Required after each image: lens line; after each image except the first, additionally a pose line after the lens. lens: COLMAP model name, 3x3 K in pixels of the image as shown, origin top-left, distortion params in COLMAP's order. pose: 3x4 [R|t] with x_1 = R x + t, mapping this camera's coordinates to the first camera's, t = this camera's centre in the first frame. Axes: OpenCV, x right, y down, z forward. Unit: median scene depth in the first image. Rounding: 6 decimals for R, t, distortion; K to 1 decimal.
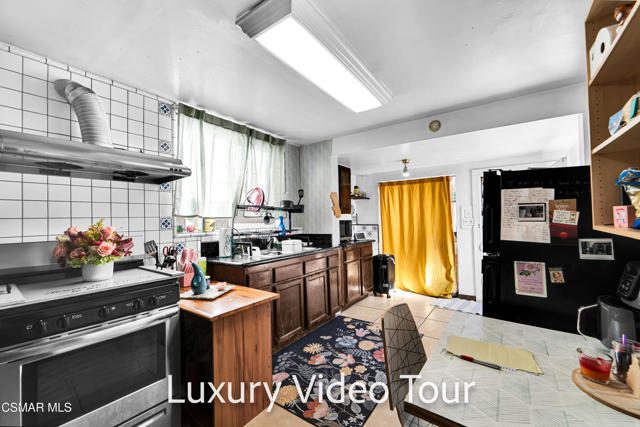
lens RADIAL K [[261.4, 0, 320.2], [0, 261.4, 214.7], [0, 0, 1]] dist [0.001480, 0.000046]
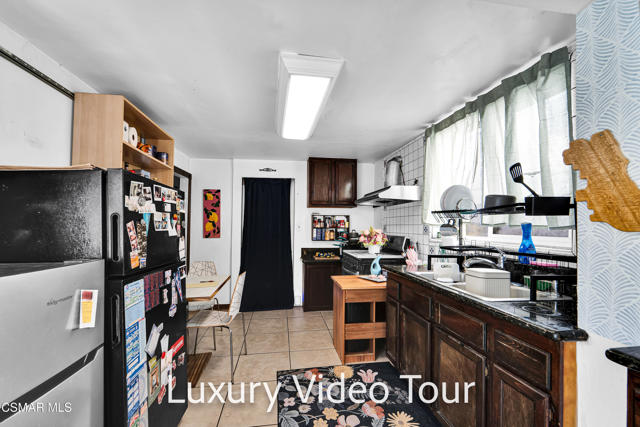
lens RADIAL K [[261.4, 0, 314.7], [0, 261.4, 225.2], [0, 0, 1]] dist [0.001480, 0.000046]
pose [[-0.725401, 0.014776, -0.688168, 0.672852], [0.024606, 0.999687, -0.004473, 0.002458], [0.687886, -0.020177, -0.725538, 1.521330]]
